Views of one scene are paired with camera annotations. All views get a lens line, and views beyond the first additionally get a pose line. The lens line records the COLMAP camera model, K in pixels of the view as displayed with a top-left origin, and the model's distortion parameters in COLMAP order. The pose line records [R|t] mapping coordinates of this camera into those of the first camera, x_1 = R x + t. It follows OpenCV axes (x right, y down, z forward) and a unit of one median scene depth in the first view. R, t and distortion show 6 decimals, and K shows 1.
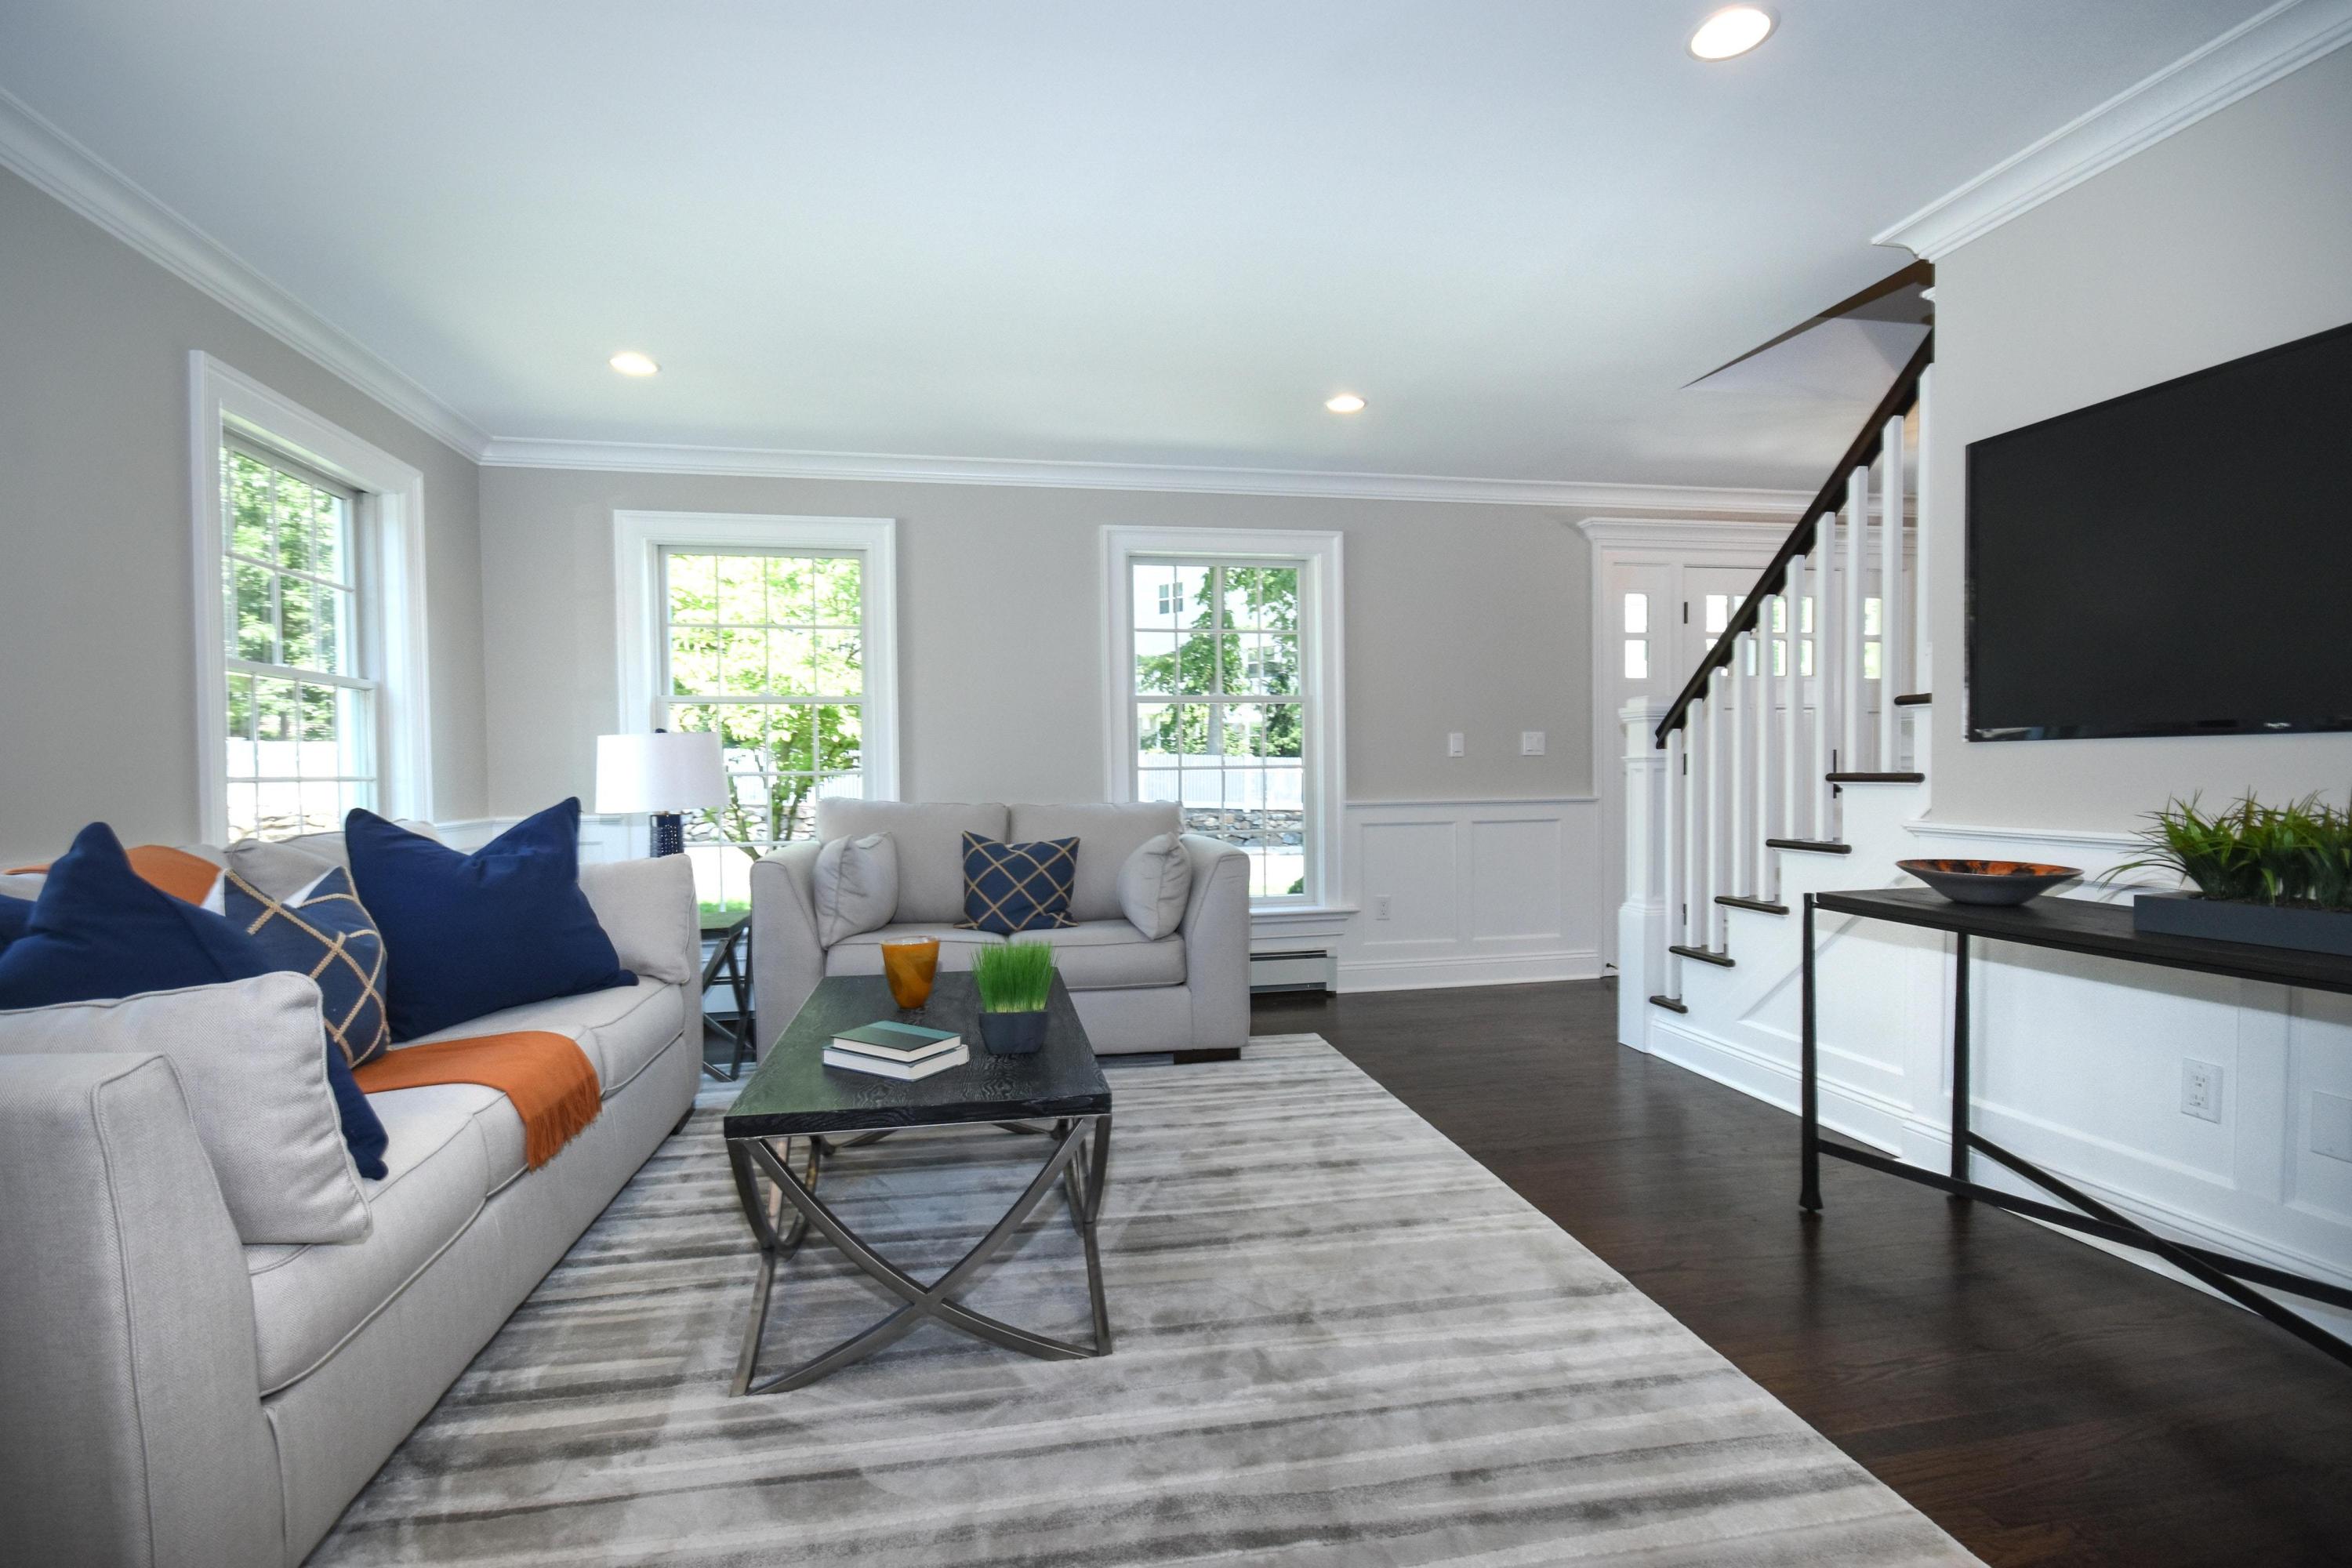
lens RADIAL K [[1092.9, 0, 1162.2], [0, 1092.9, 801.5], [0, 0, 1]] dist [0.020070, -0.011589]
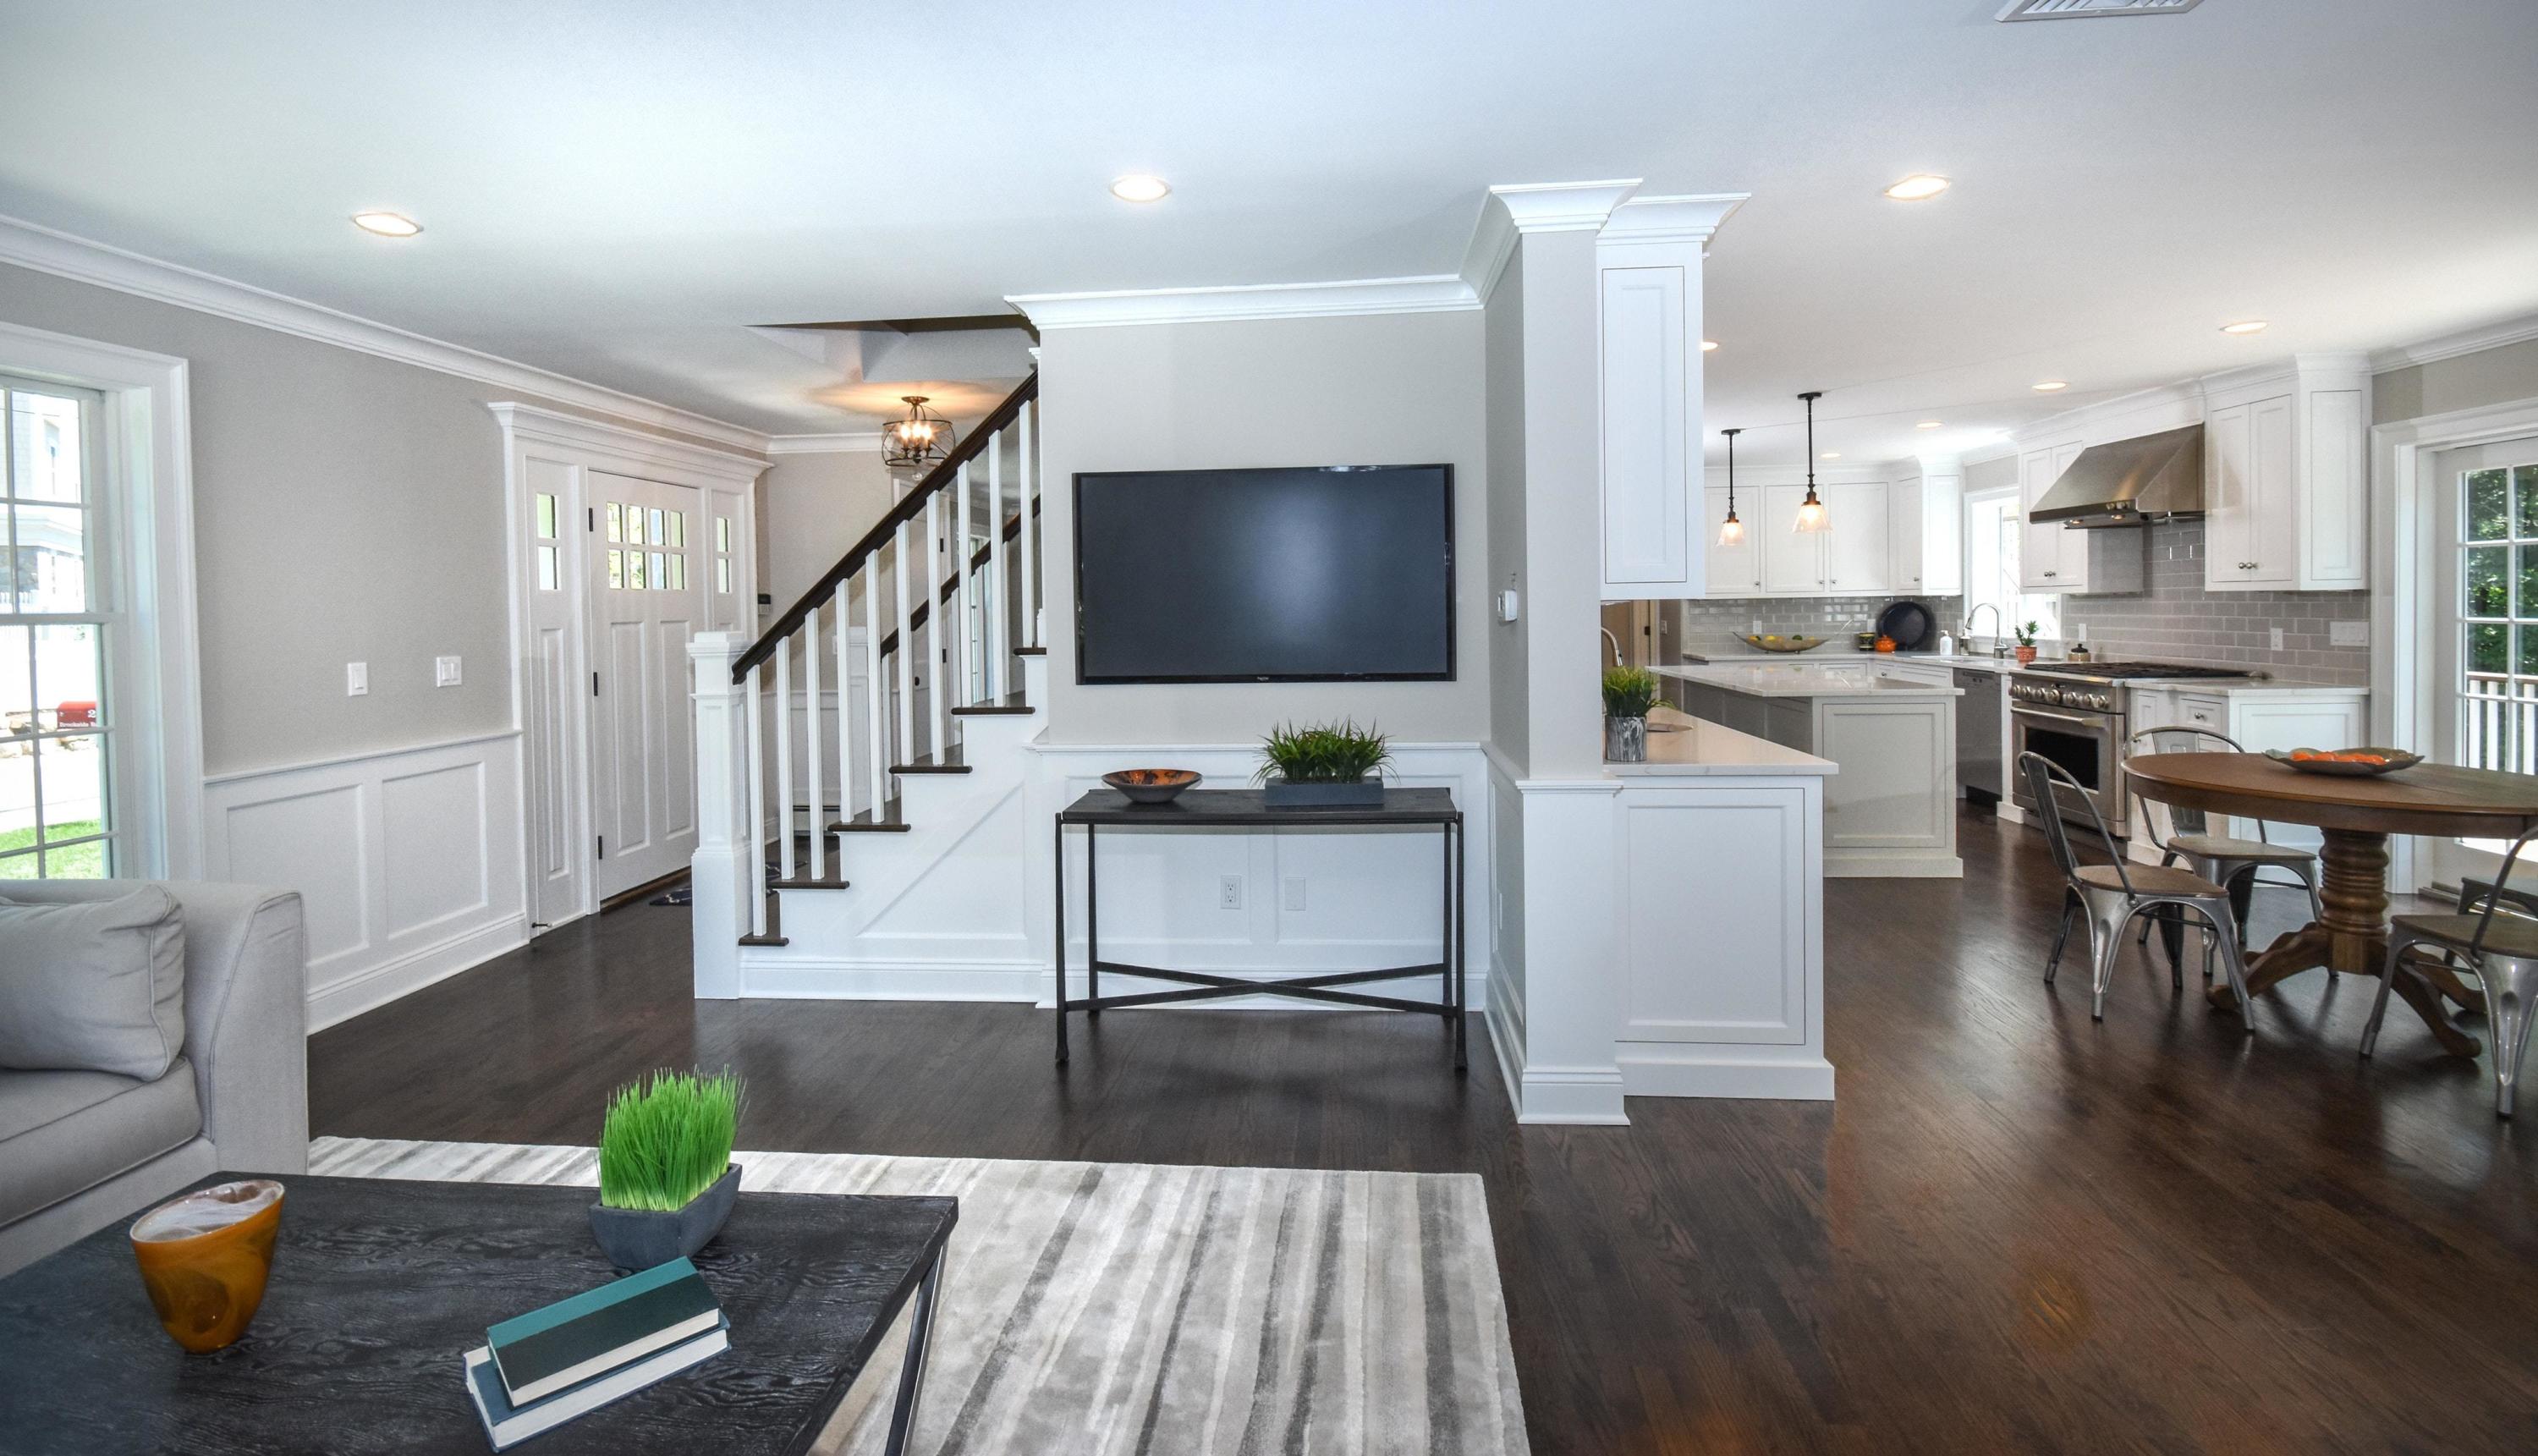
lens RADIAL K [[1161.9, 0, 1272.2], [0, 1161.9, 625.6], [0, 0, 1]] dist [0.001586, 0.000283]
pose [[0.230965, -0.013574, 0.972867, -0.617286], [0.038308, 0.999254, 0.004848, -0.120888], [-0.972208, 0.036149, 0.231313, 0.399292]]
